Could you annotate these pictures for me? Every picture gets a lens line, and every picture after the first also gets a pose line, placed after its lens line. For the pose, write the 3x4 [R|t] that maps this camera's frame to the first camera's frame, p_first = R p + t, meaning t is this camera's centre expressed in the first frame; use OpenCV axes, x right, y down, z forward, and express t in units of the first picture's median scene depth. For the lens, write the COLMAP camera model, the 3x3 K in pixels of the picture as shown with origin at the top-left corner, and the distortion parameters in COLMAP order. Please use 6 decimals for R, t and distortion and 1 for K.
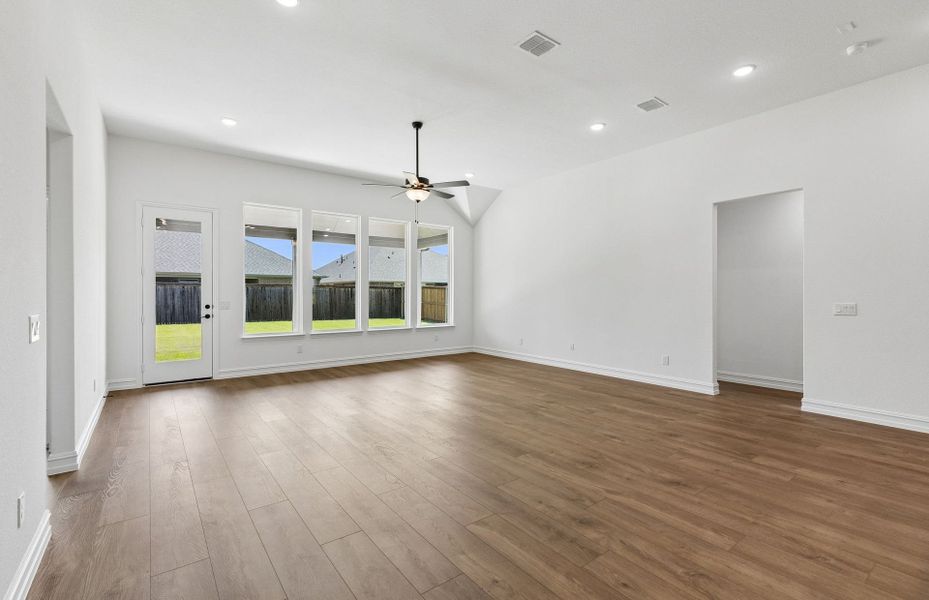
lens RADIAL K [[432.4, 0, 466.5], [0, 432.4, 301.9], [0, 0, 1]] dist [0.003809, 0.000388]
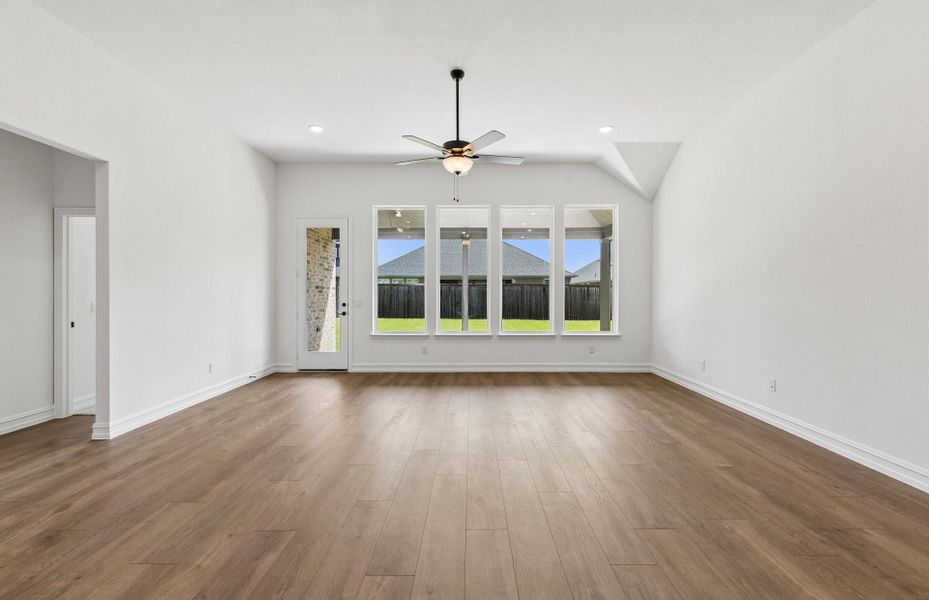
lens RADIAL K [[432.4, 0, 459.2], [0, 432.4, 291.4], [0, 0, 1]] dist [0.003809, 0.000388]
pose [[0.782796, -0.002510, -0.622273, 0.234653], [-0.012547, 0.999725, -0.019817, -0.002254], [0.622152, 0.023320, 0.782549, 0.250707]]
